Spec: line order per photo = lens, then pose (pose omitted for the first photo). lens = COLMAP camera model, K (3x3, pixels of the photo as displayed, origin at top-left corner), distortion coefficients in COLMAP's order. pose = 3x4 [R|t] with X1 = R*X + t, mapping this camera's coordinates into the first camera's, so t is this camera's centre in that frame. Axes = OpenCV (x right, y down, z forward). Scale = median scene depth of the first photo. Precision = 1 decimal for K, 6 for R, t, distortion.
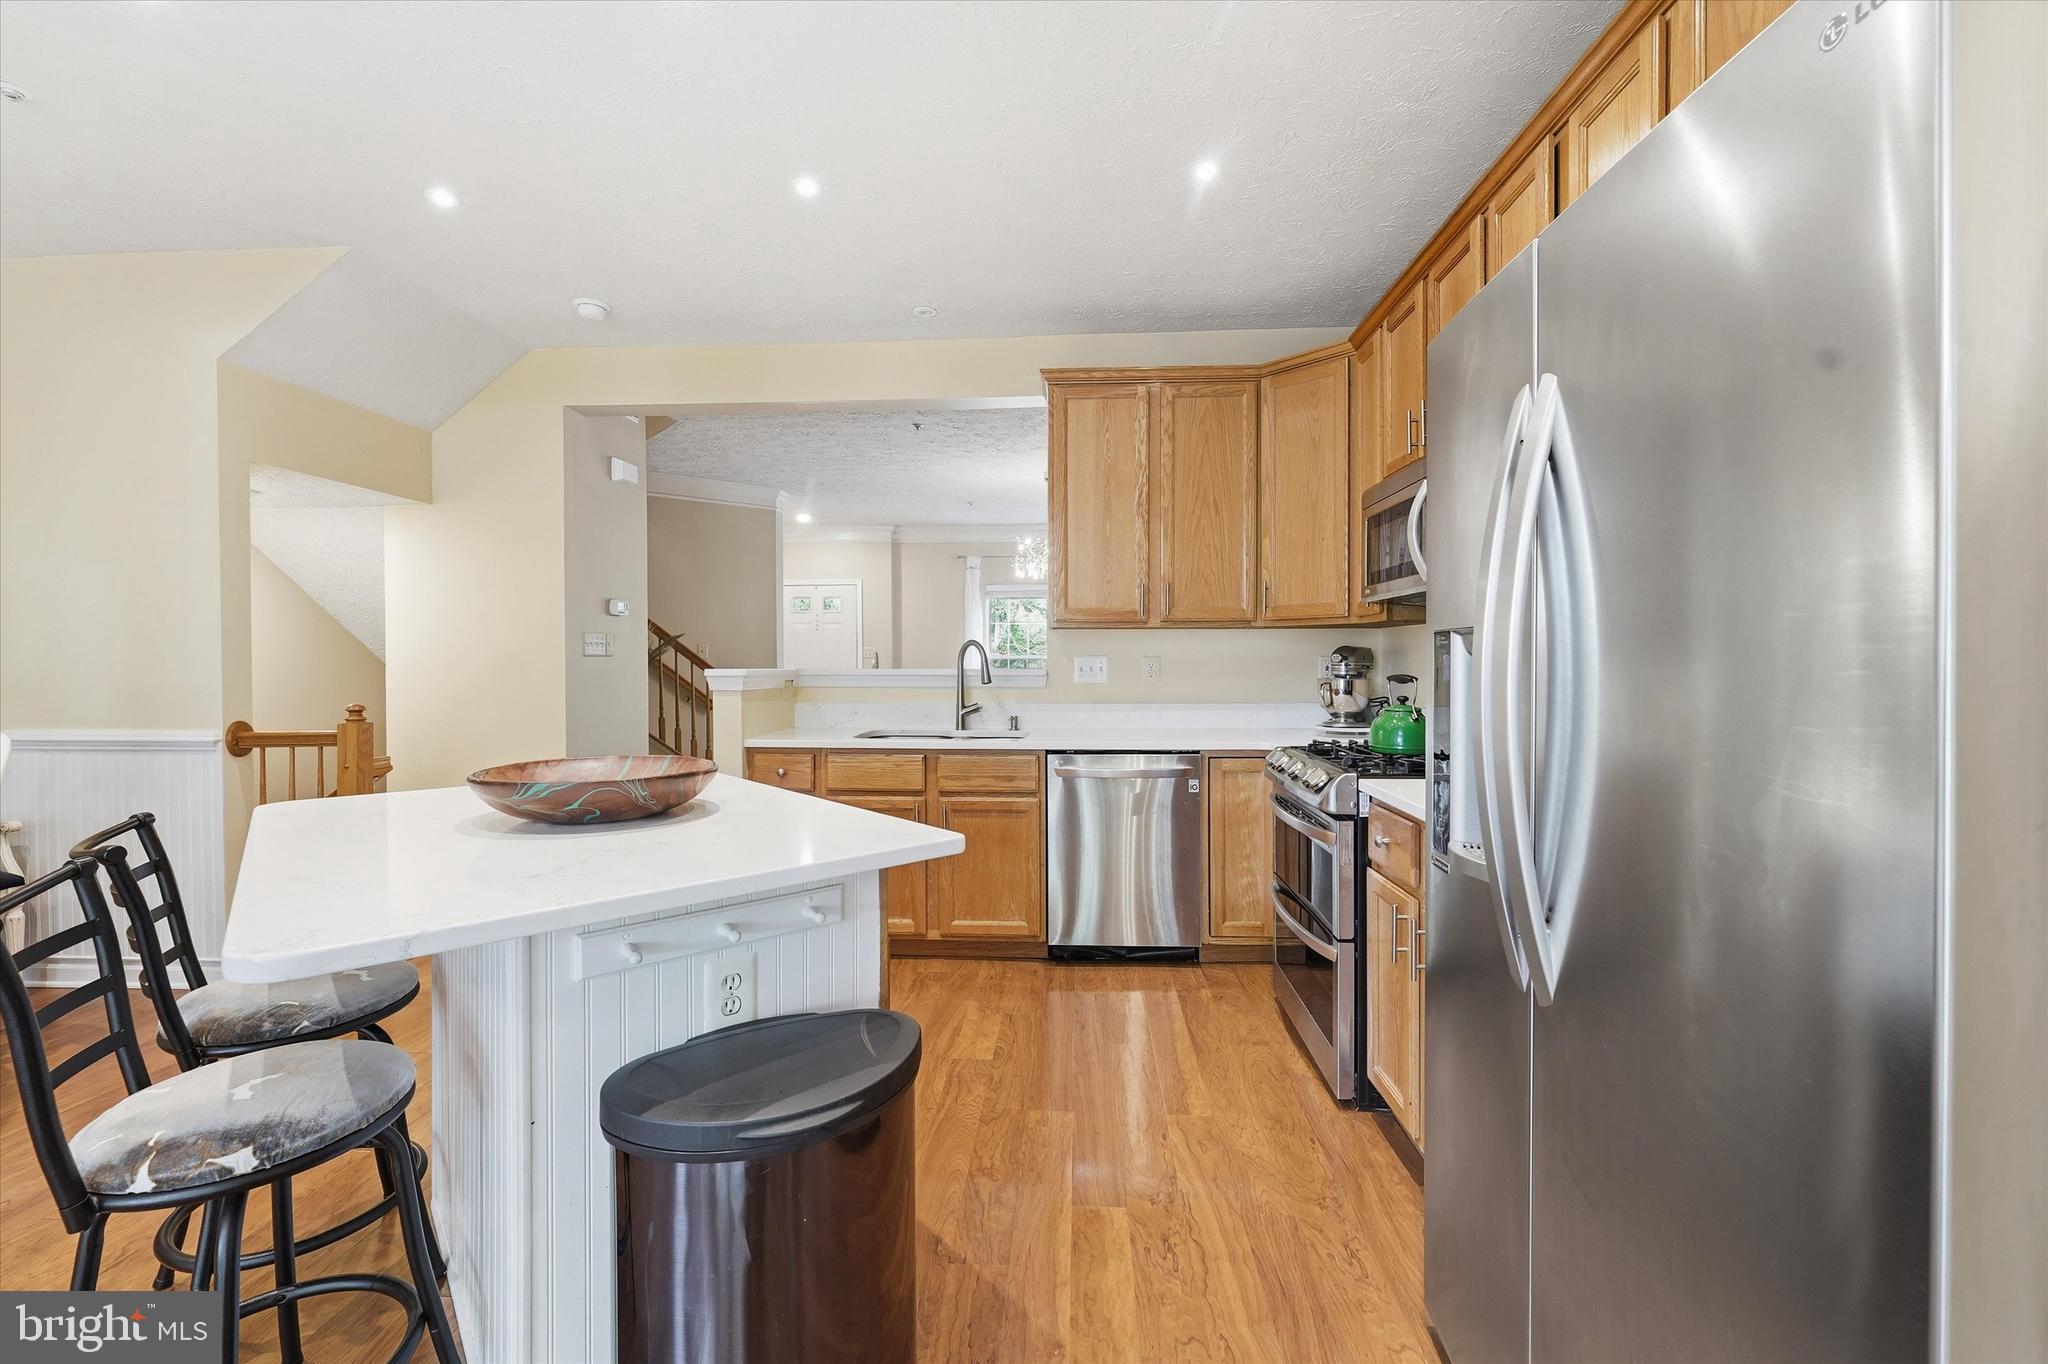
lens RADIAL K [[841.3, 0, 1018.3], [0, 841.3, 665.0], [0, 0, 1]] dist [-0.001310, -0.000410]
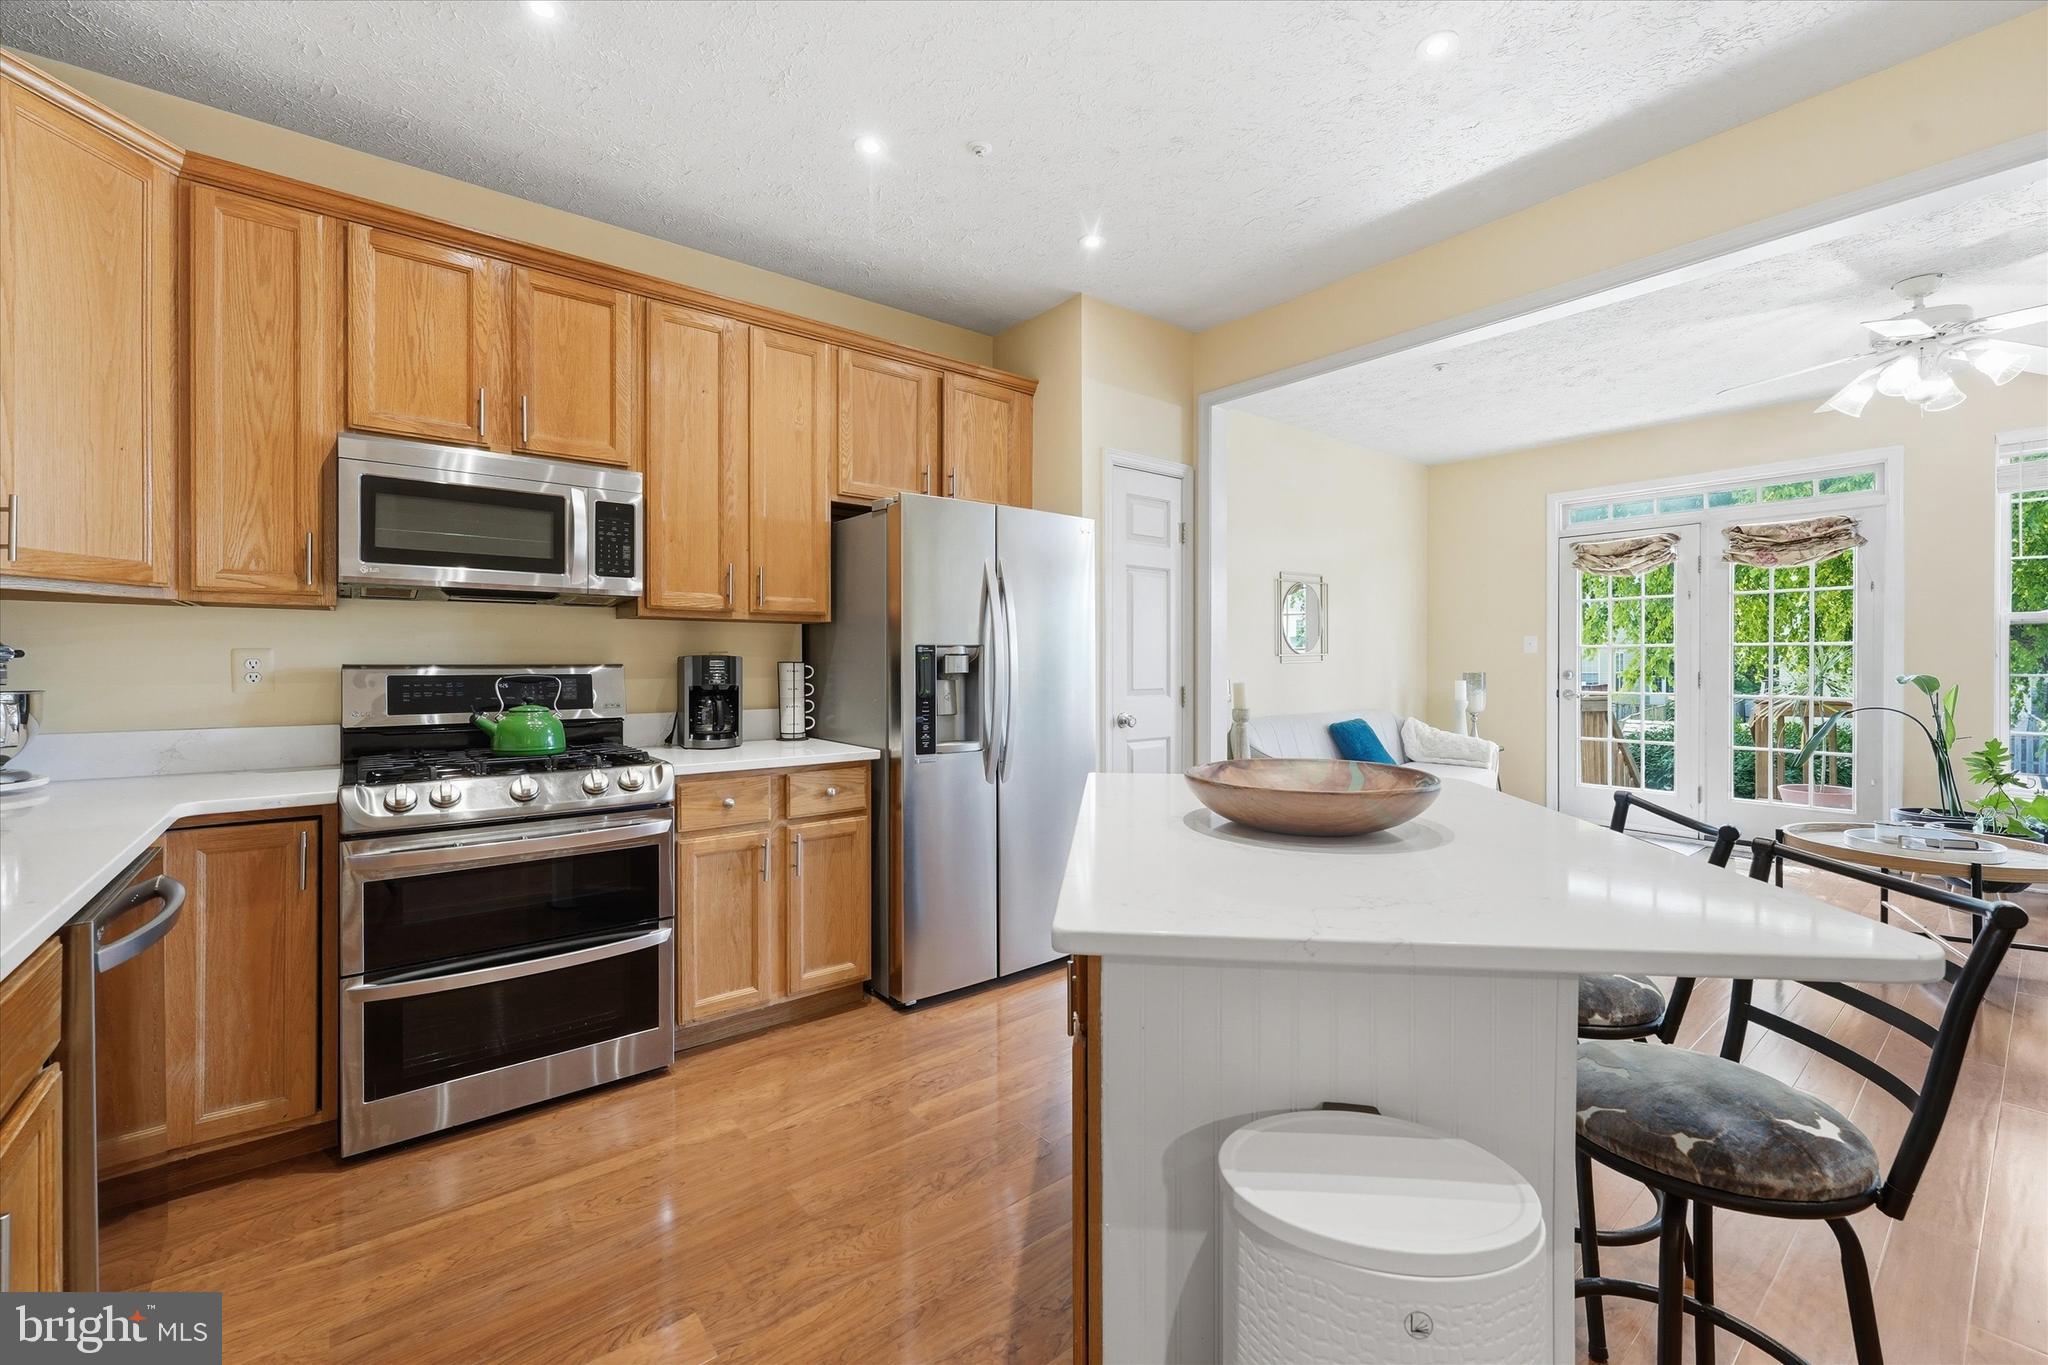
lens RADIAL K [[841.3, 0, 1018.3], [0, 841.3, 665.5], [0, 0, 1]] dist [-0.001310, -0.000410]
pose [[-0.679388, -0.000165, 0.733779, -0.425842], [0.005623, 0.999969, 0.005431, -0.001774], [-0.733757, 0.007815, -0.679367, 0.828814]]
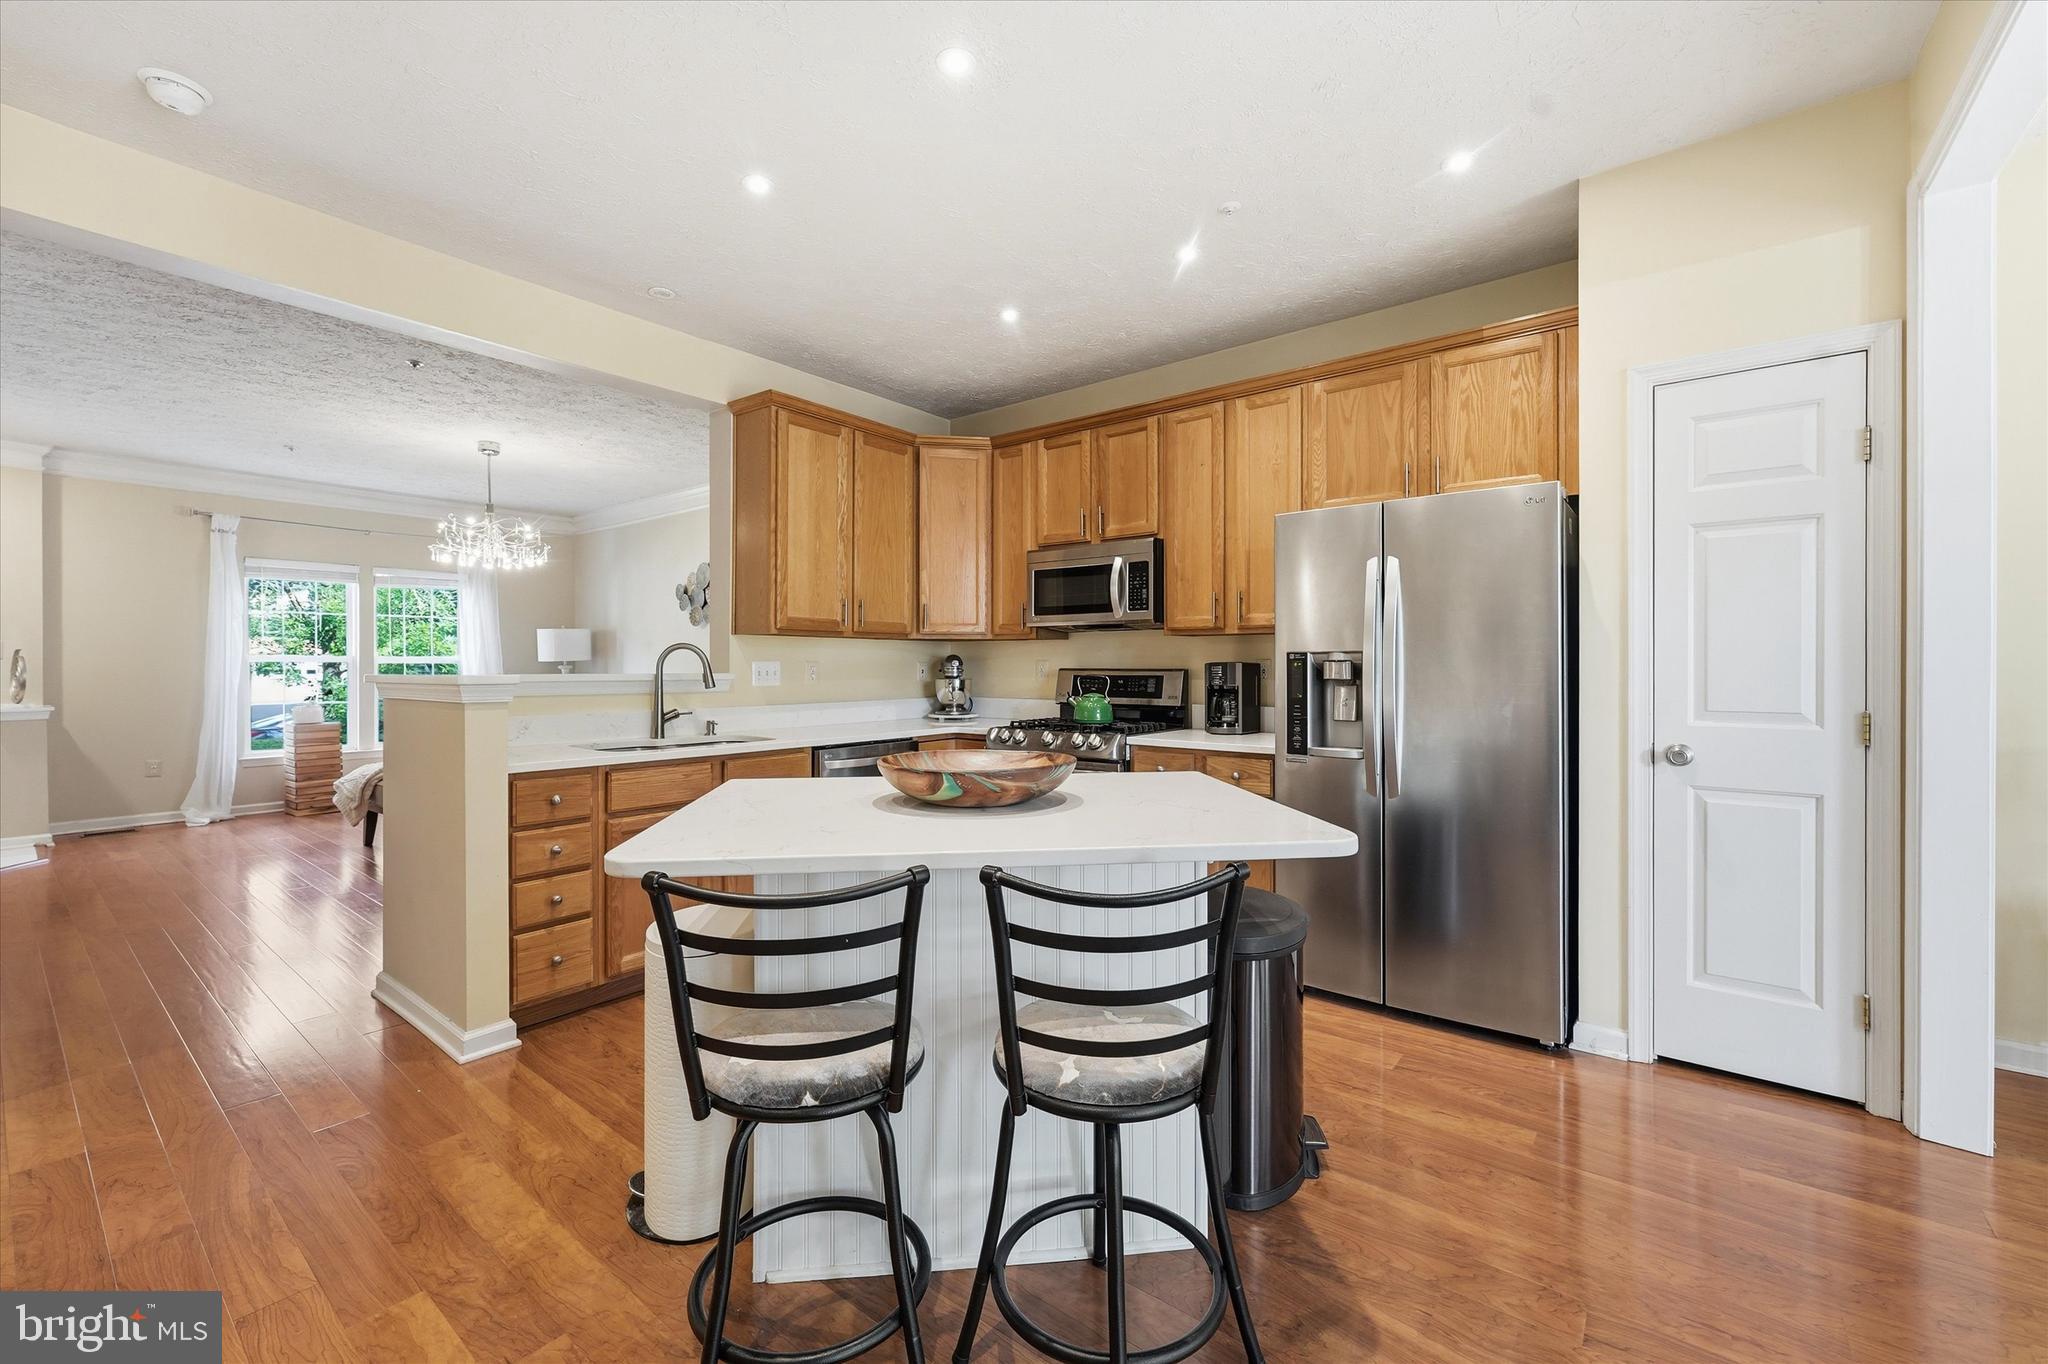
lens RADIAL K [[841.3, 0, 1018.3], [0, 841.3, 665.0], [0, 0, 1]] dist [-0.001310, -0.000410]
pose [[0.573421, 0.003011, 0.819256, -0.628151], [0.000685, 0.999991, -0.004155, -0.001078], [-0.819261, 0.002943, 0.573414, 0.133797]]
